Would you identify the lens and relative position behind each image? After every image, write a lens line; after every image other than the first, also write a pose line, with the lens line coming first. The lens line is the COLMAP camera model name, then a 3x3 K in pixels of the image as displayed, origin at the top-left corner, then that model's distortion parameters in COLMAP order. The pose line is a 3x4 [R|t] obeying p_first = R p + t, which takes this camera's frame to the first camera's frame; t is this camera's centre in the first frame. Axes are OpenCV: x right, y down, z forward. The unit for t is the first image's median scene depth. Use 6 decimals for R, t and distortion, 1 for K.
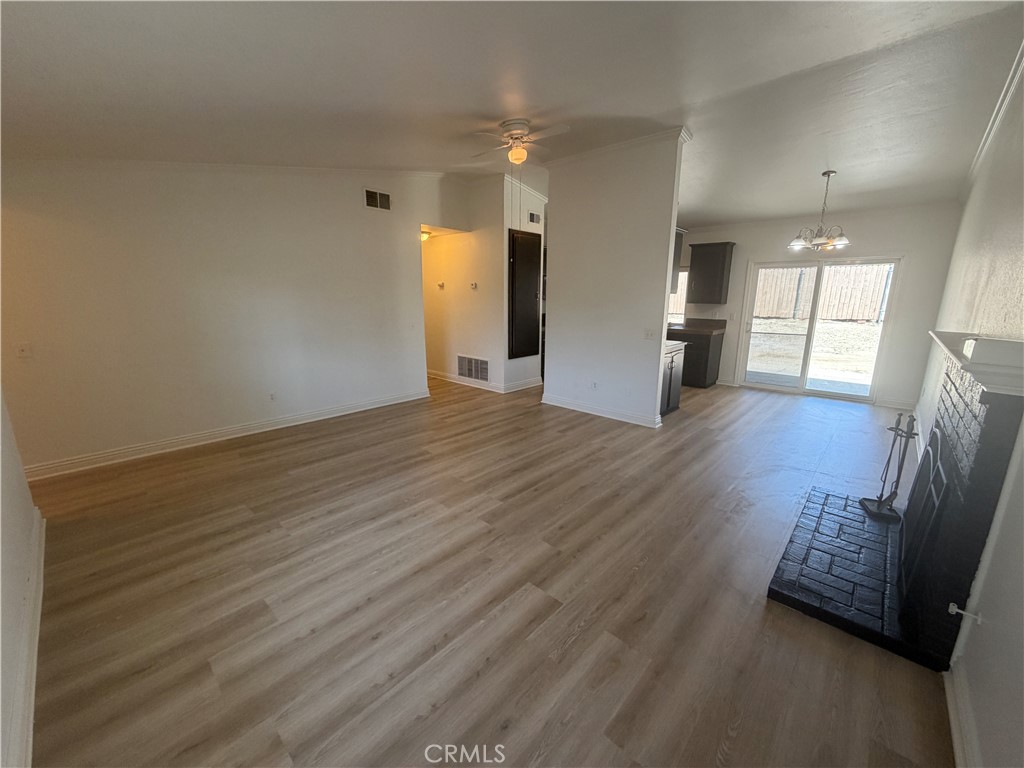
lens RADIAL K [[407.6, 0, 505.4], [0, 407.6, 385.7], [0, 0, 1]] dist [0.003023, -0.000067]
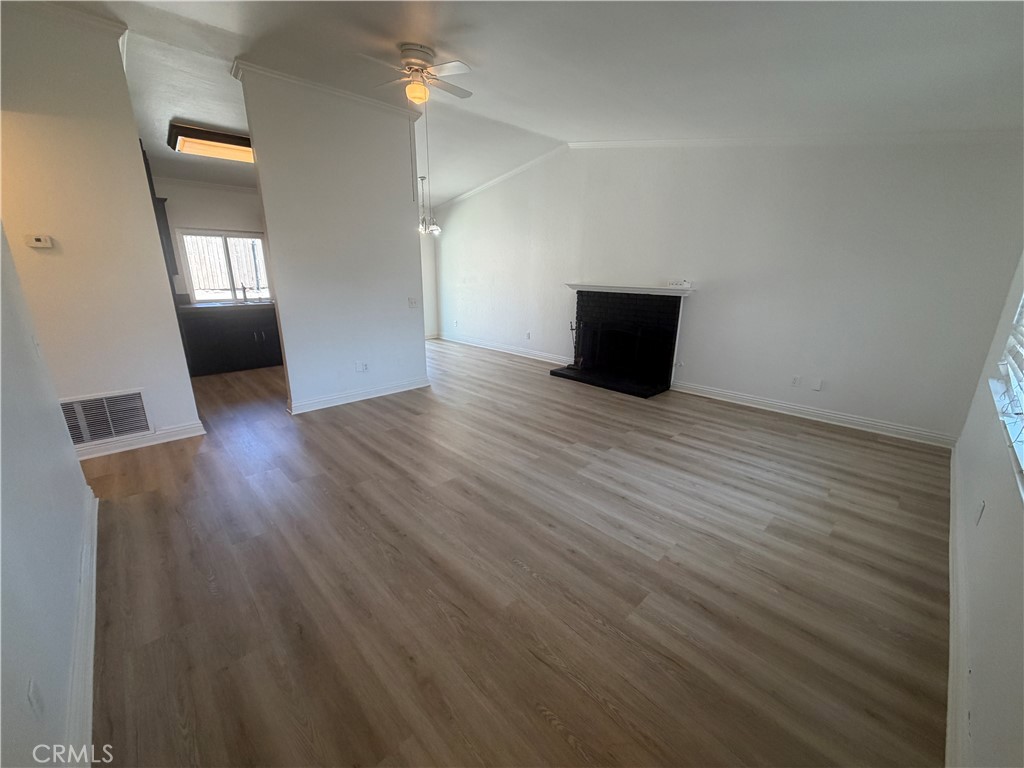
lens RADIAL K [[407.6, 0, 508.8], [0, 407.6, 384.3], [0, 0, 1]] dist [0.003023, -0.000067]
pose [[0.057084, -0.277385, 0.959061, -1.356107], [0.211982, 0.942091, 0.259860, -0.280451], [-0.975605, 0.188470, 0.112579, 1.240001]]
